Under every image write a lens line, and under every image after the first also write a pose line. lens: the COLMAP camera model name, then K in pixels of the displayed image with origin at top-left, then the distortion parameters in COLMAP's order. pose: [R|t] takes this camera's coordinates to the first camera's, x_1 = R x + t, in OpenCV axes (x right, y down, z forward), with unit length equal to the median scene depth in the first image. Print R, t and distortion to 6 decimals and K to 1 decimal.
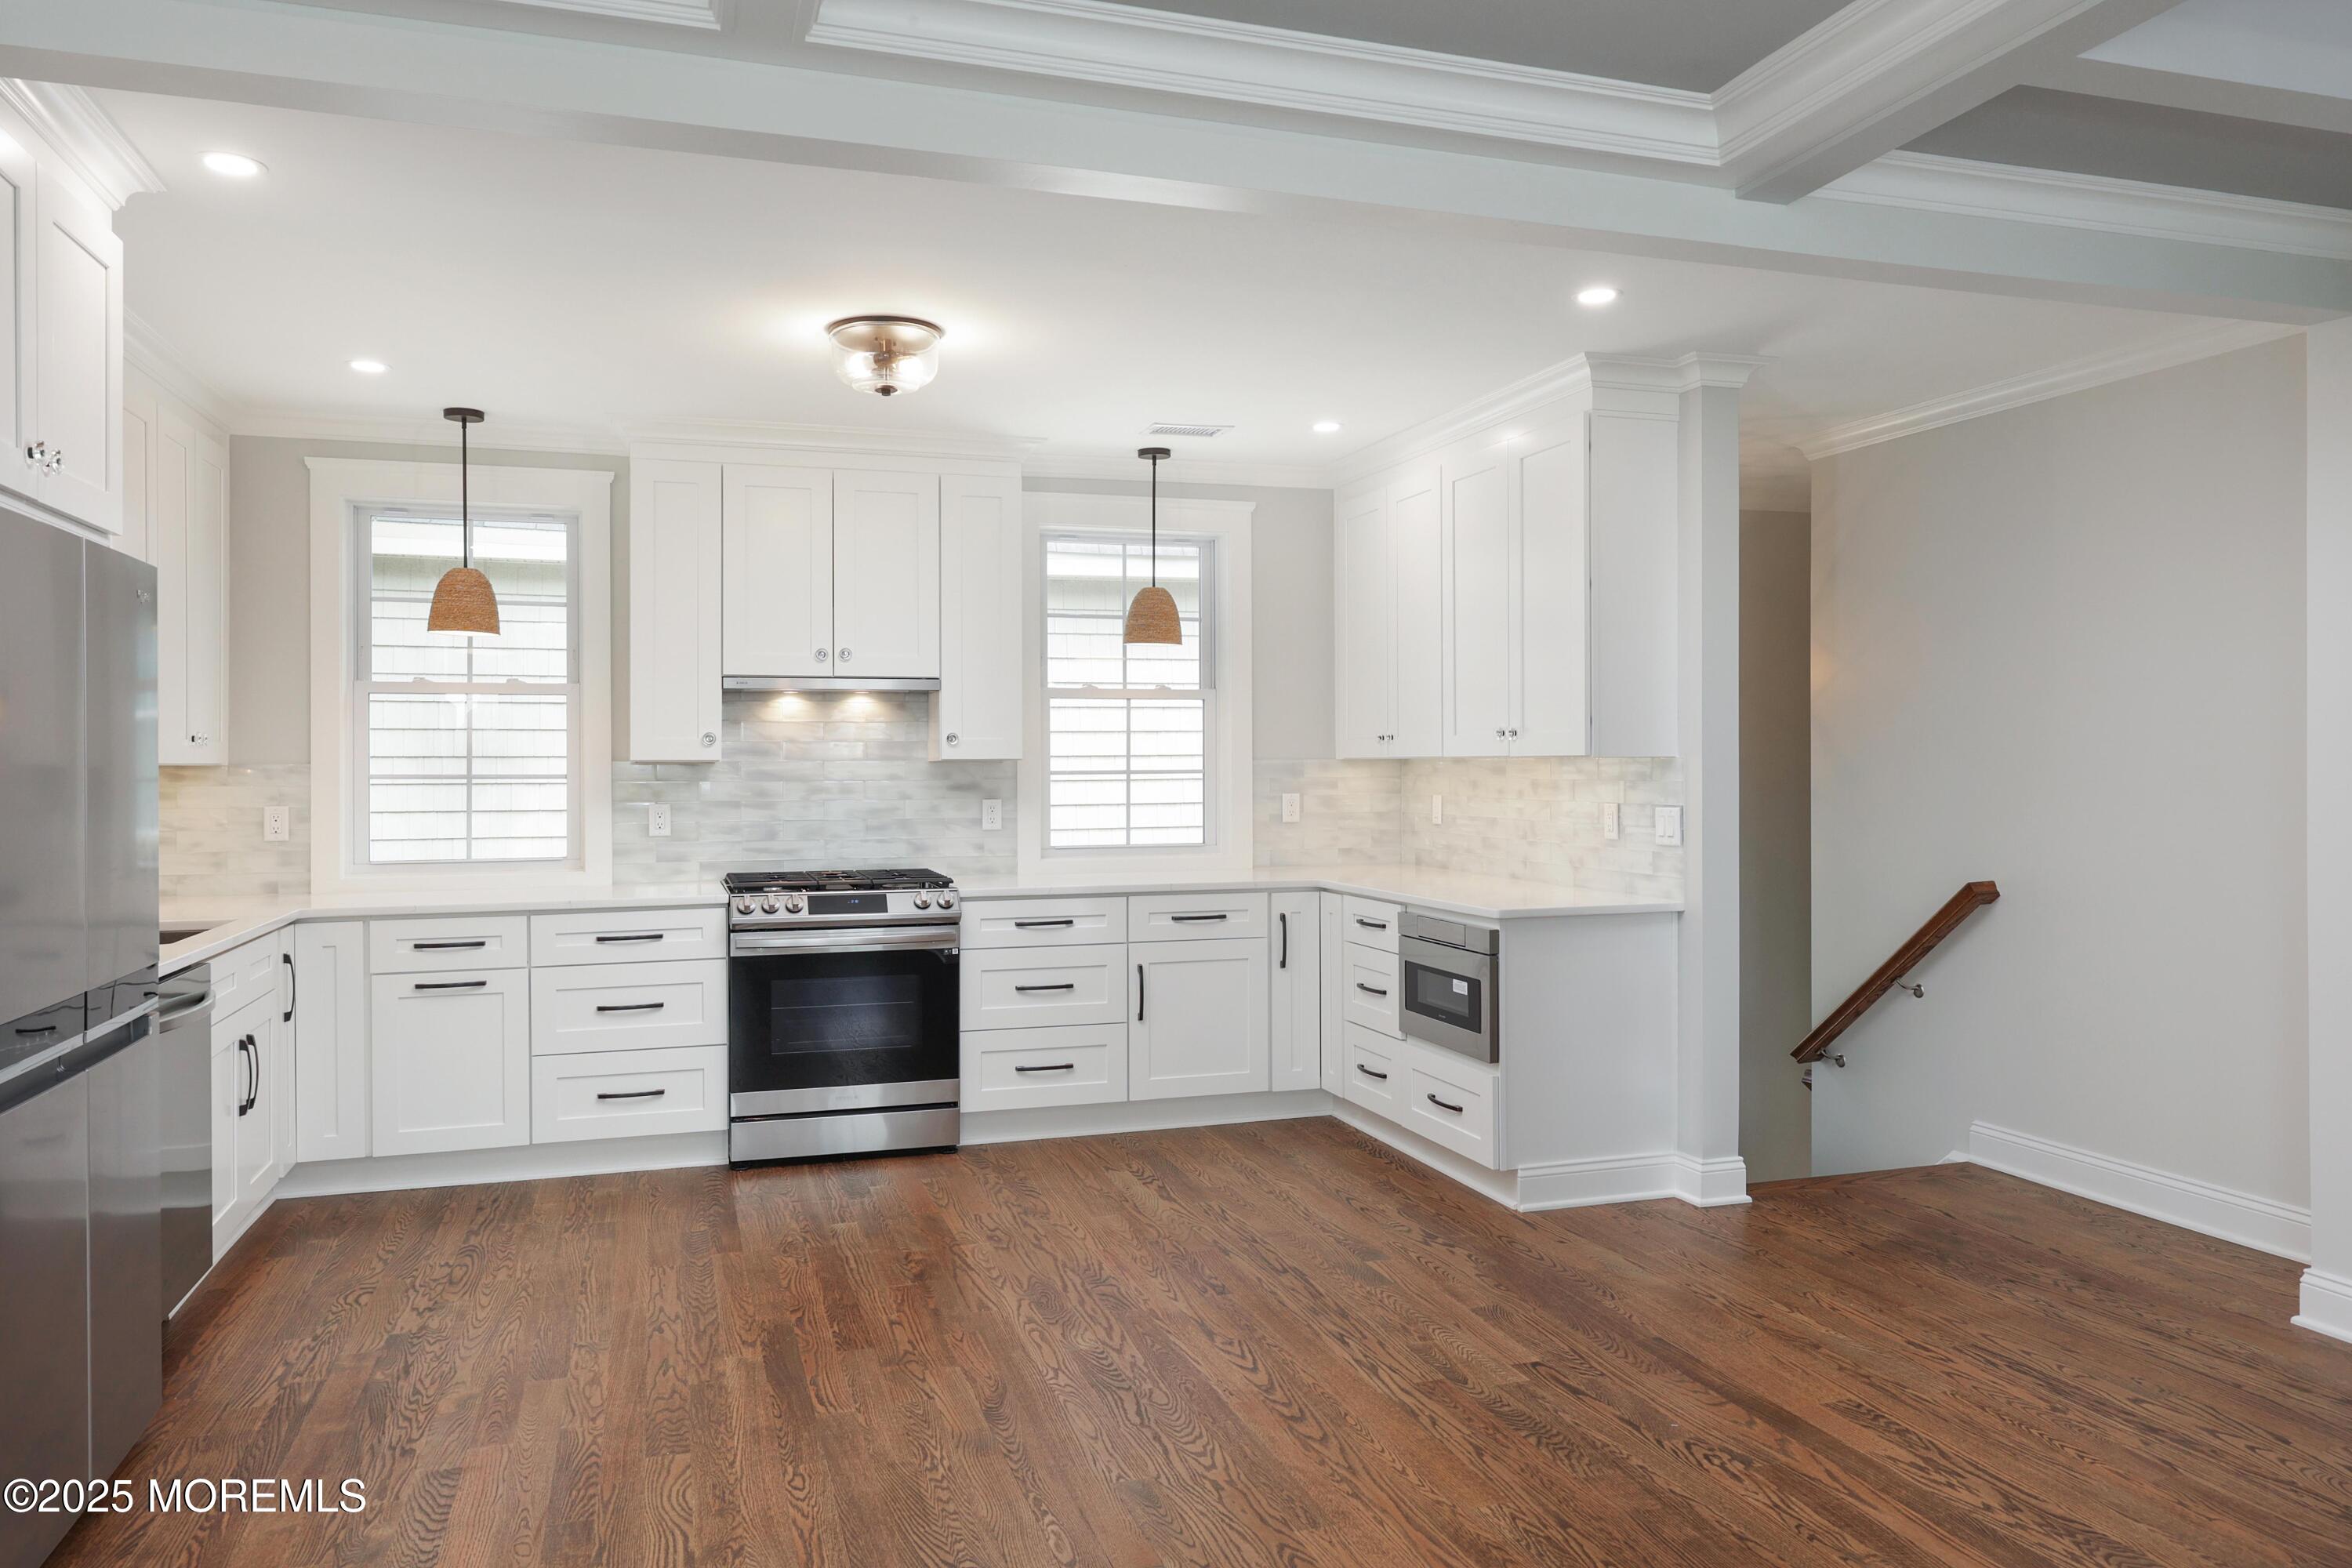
lens RADIAL K [[1580.7, 0, 1097.7], [0, 1580.7, 777.6], [0, 0, 1]] dist [0.008751, -0.010958]
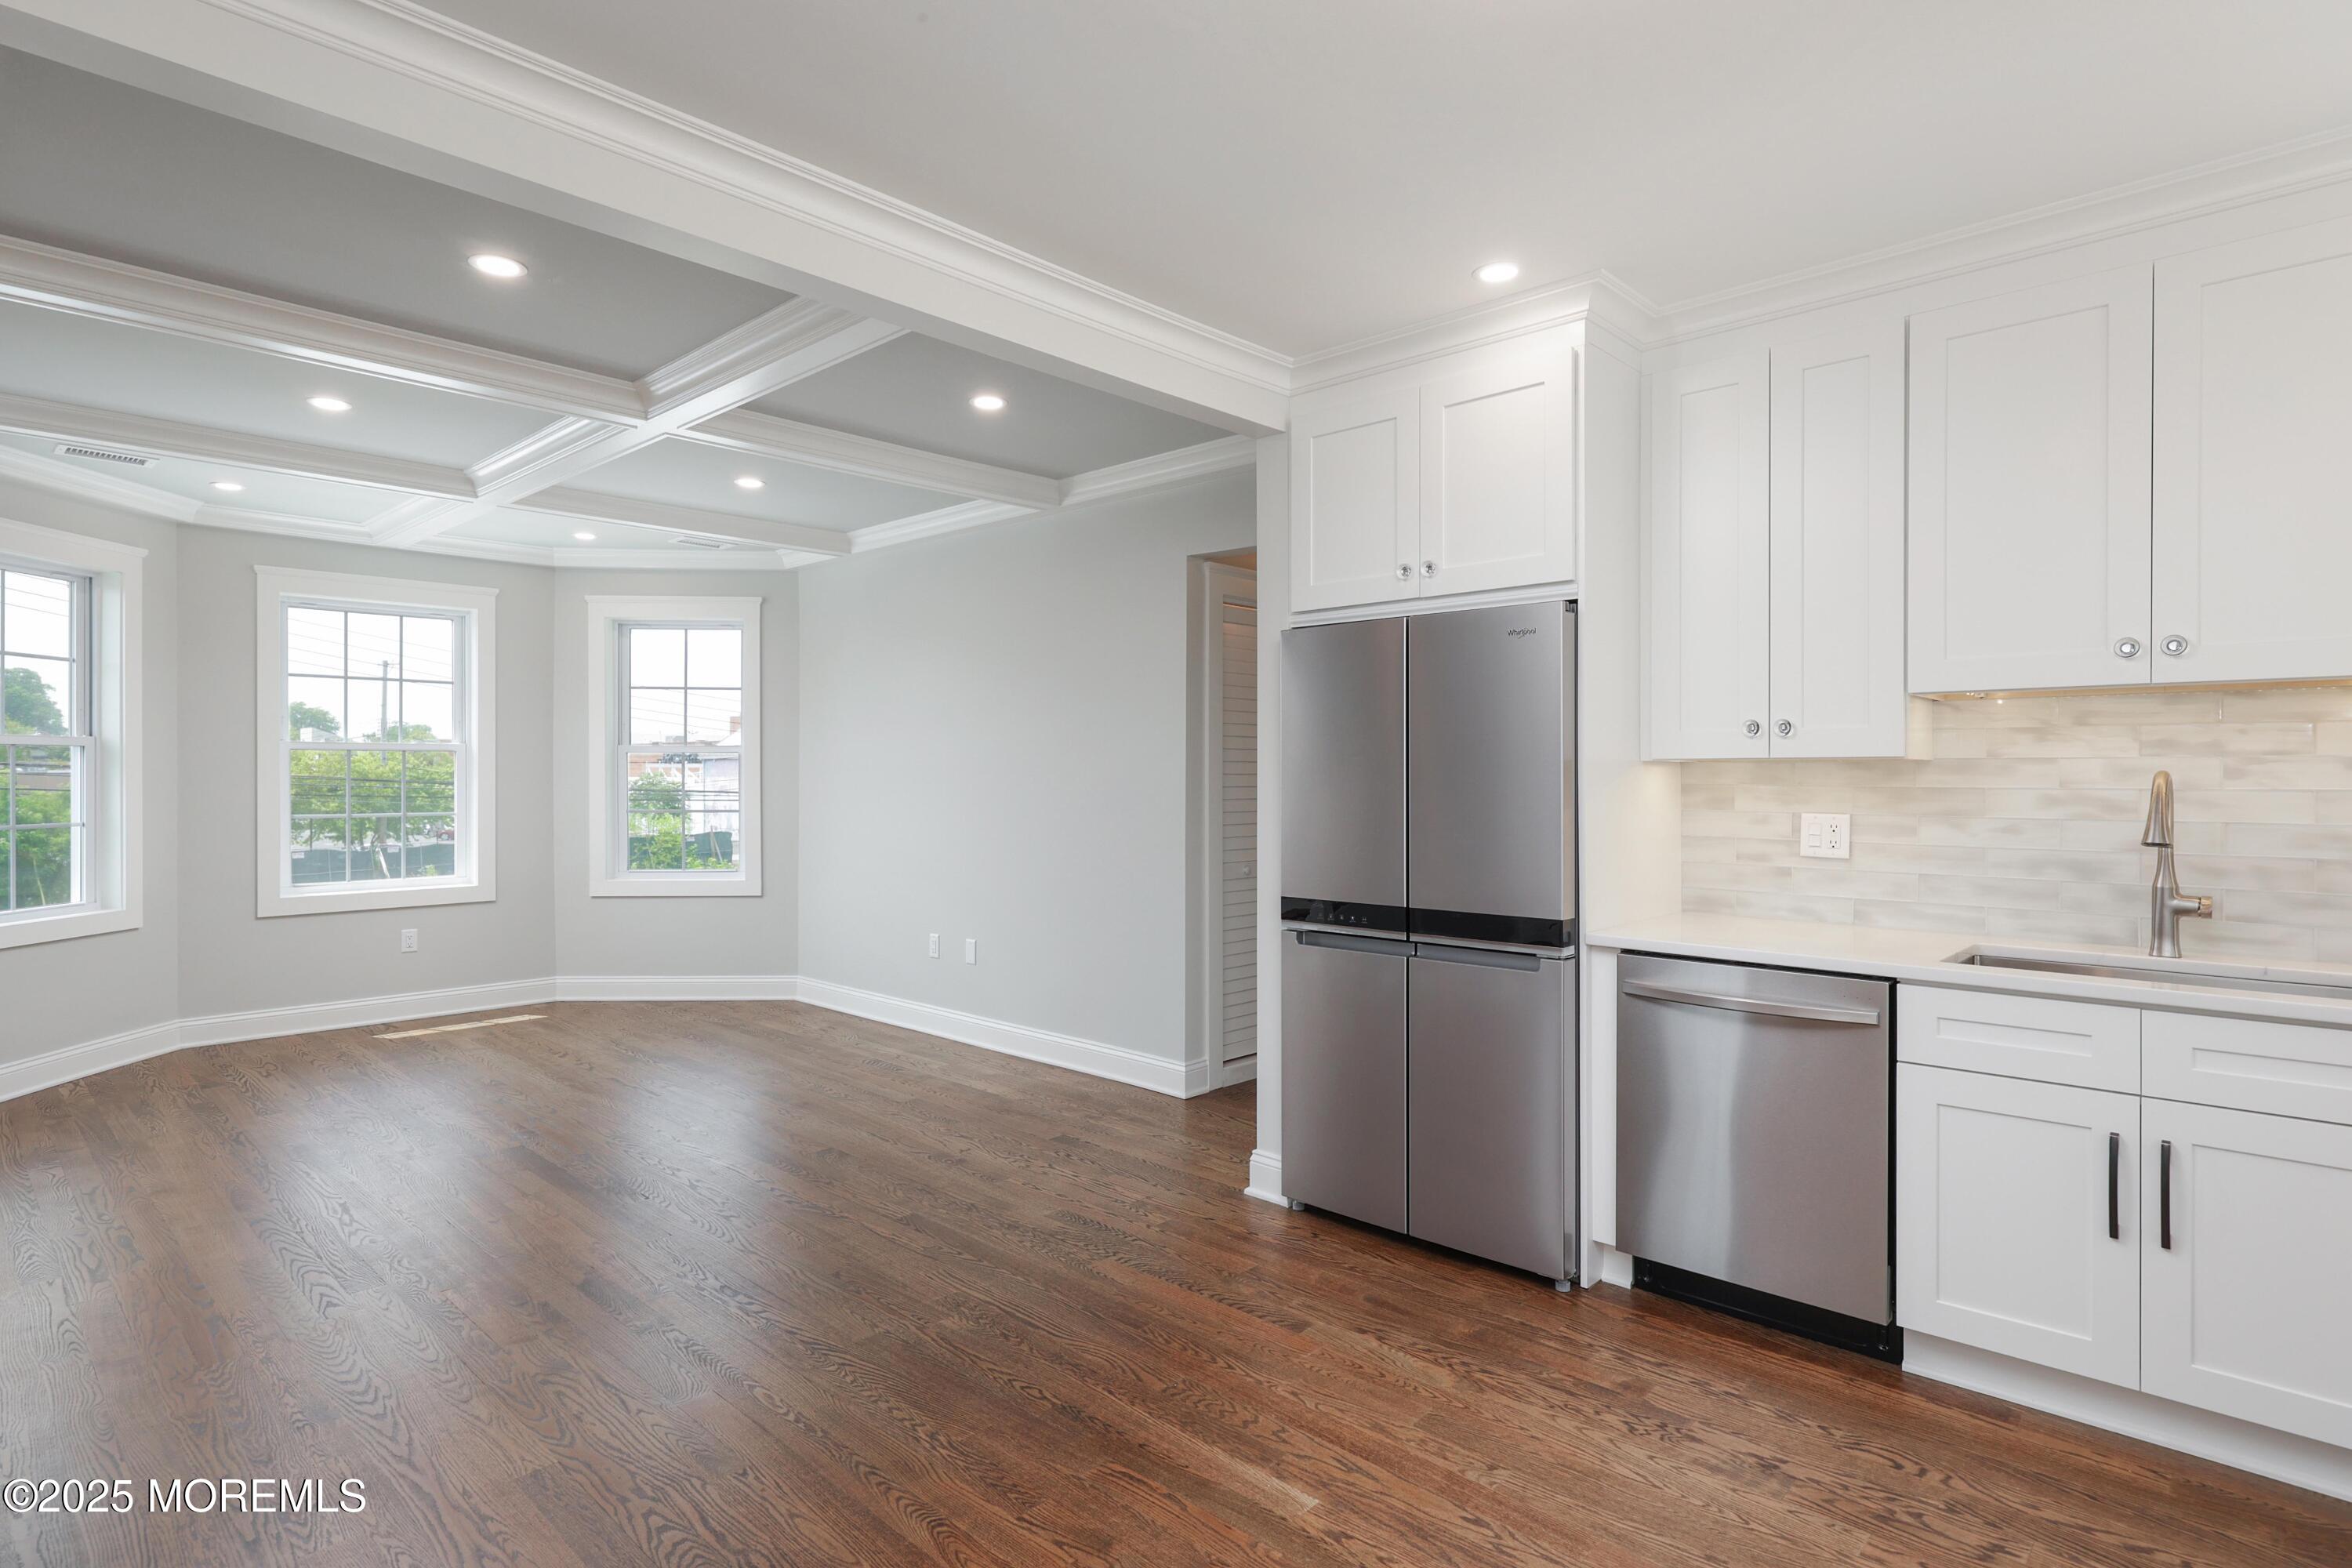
lens RADIAL K [[1215.5, 0, 1166.4], [0, 1215.5, 779.9], [0, 0, 1]] dist [0.003158, -0.002014]
pose [[-0.855888, 0.009574, -0.517072, 0.105883], [0.001841, 0.999879, 0.015465, -0.006382], [0.517157, 0.012285, -0.855802, 1.056798]]
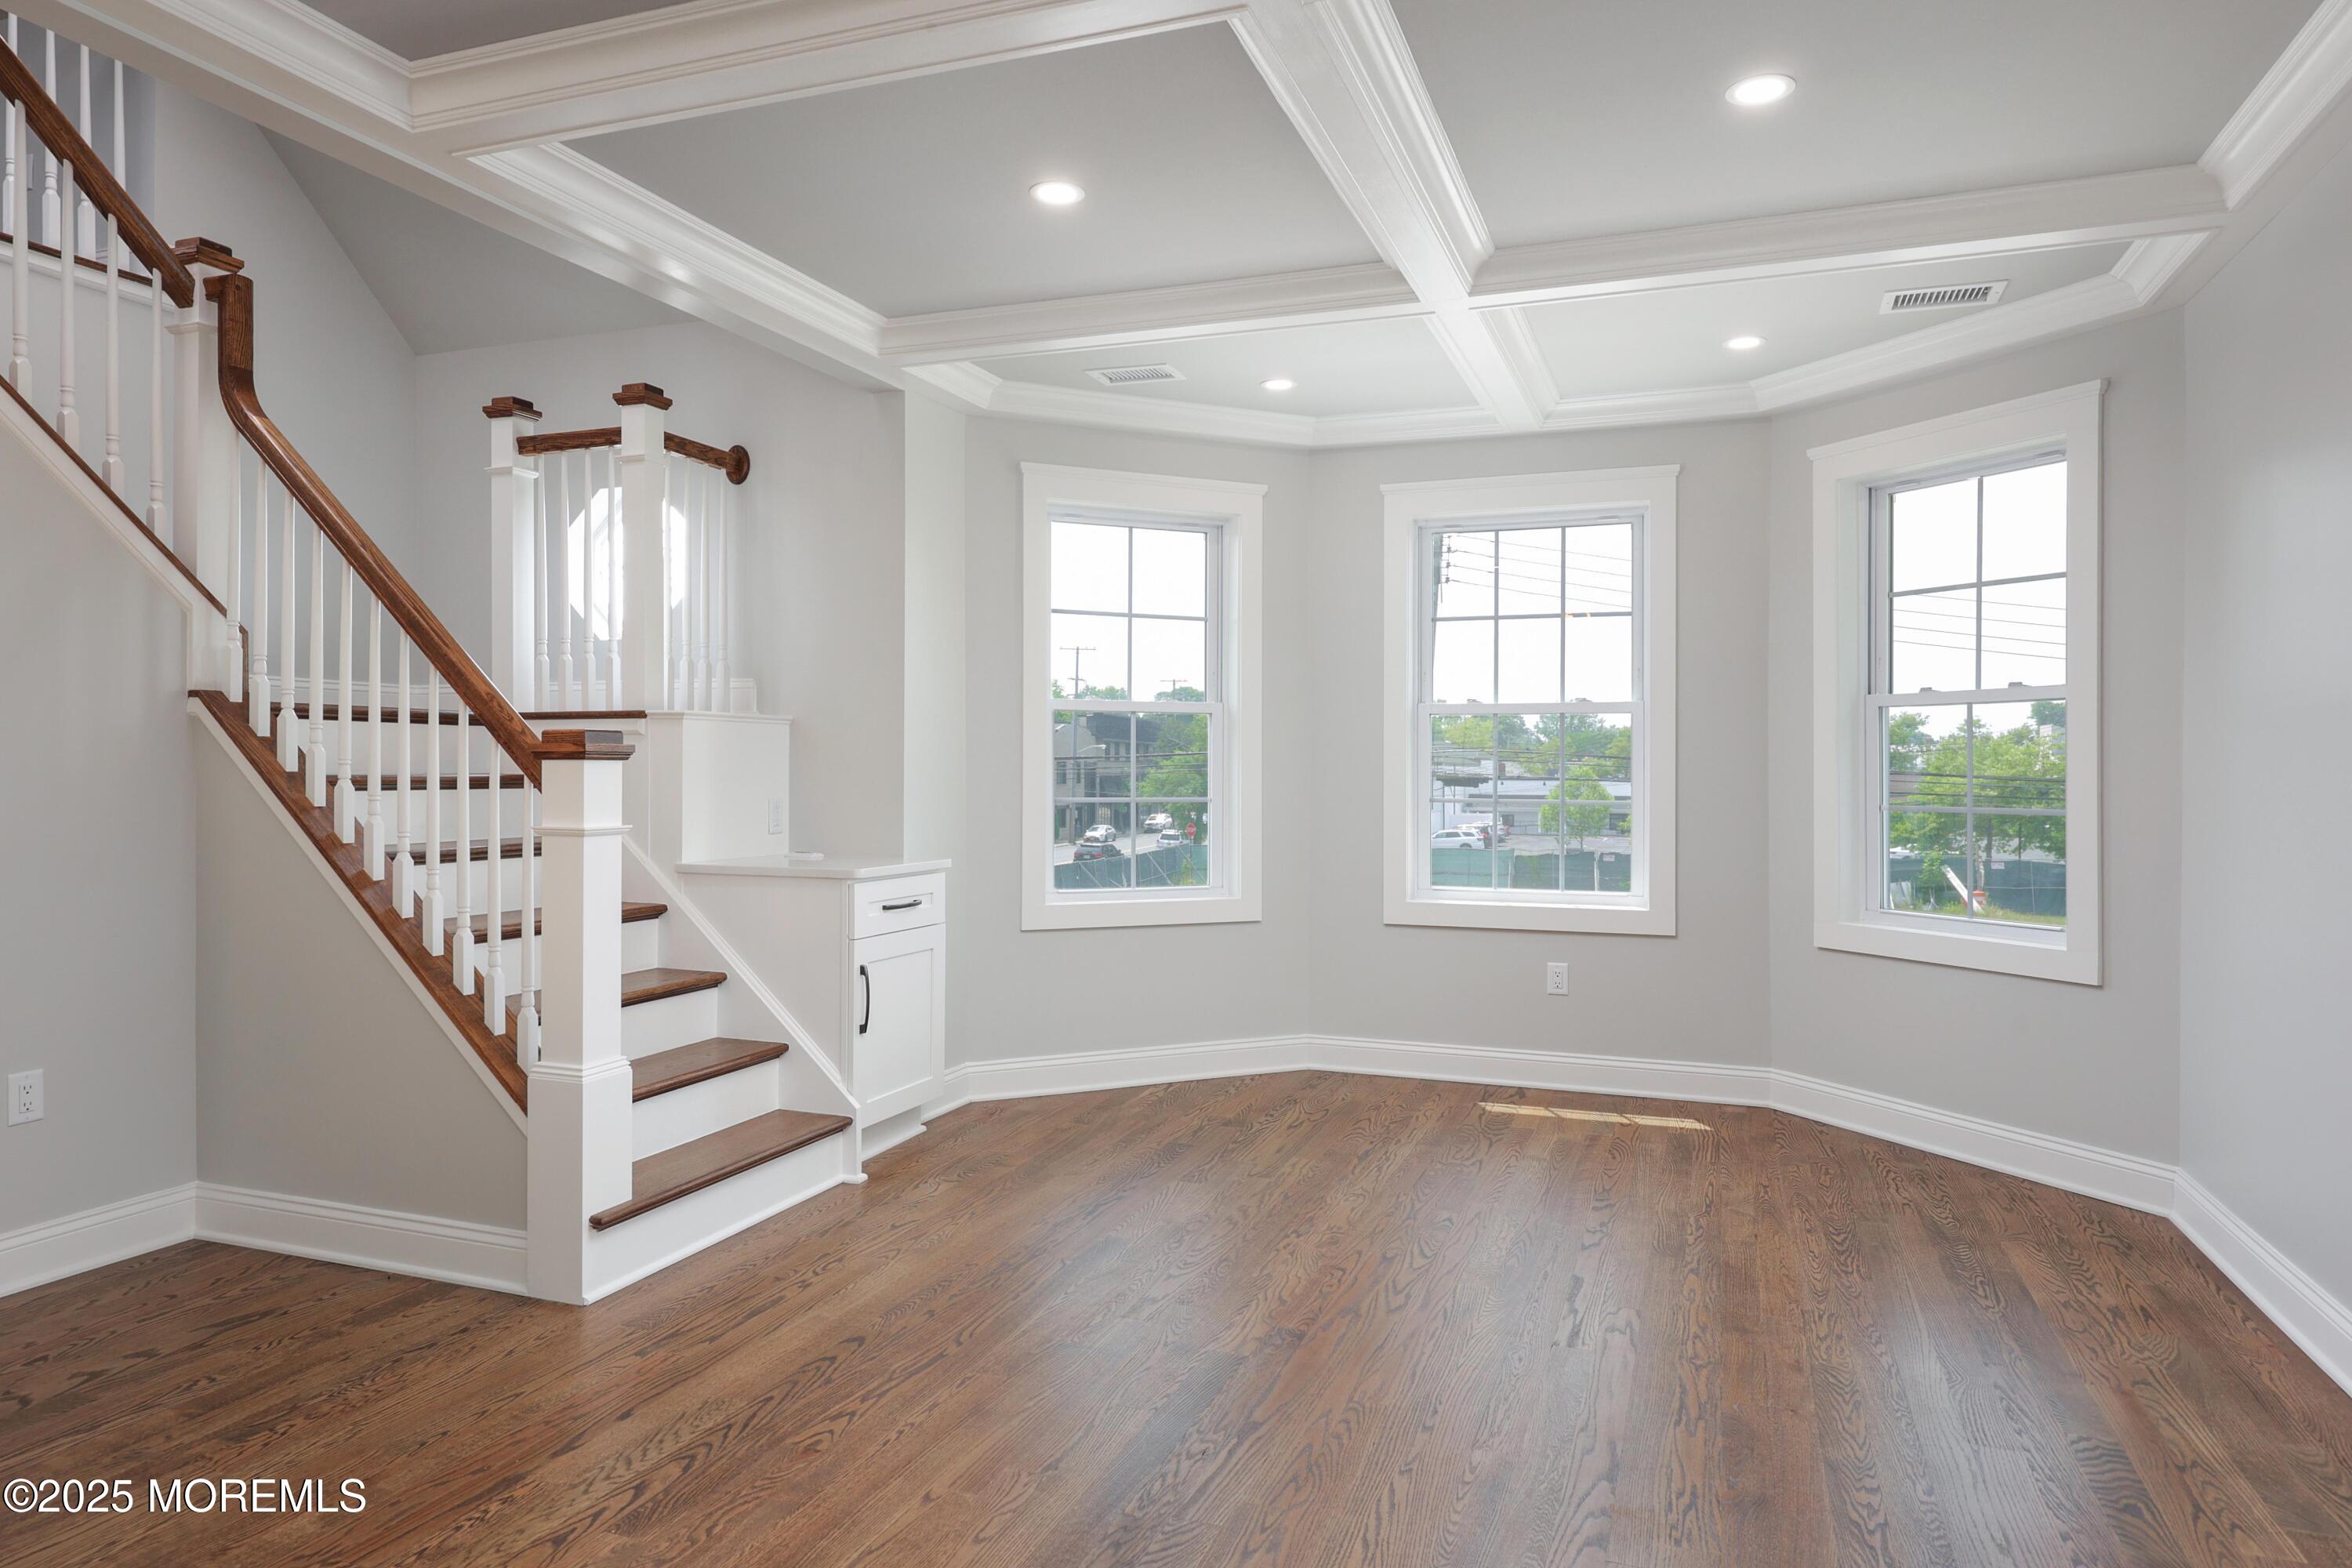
lens RADIAL K [[1407.3, 0, 1178.4], [0, 1407.3, 770.4], [0, 0, 1]] dist [-0.002767, 0.003319]
pose [[-0.807611, 0.001781, 0.589713, -0.267457], [0.003526, 0.999992, 0.001809, 0.022040], [-0.589705, 0.003540, -0.807611, 0.570206]]
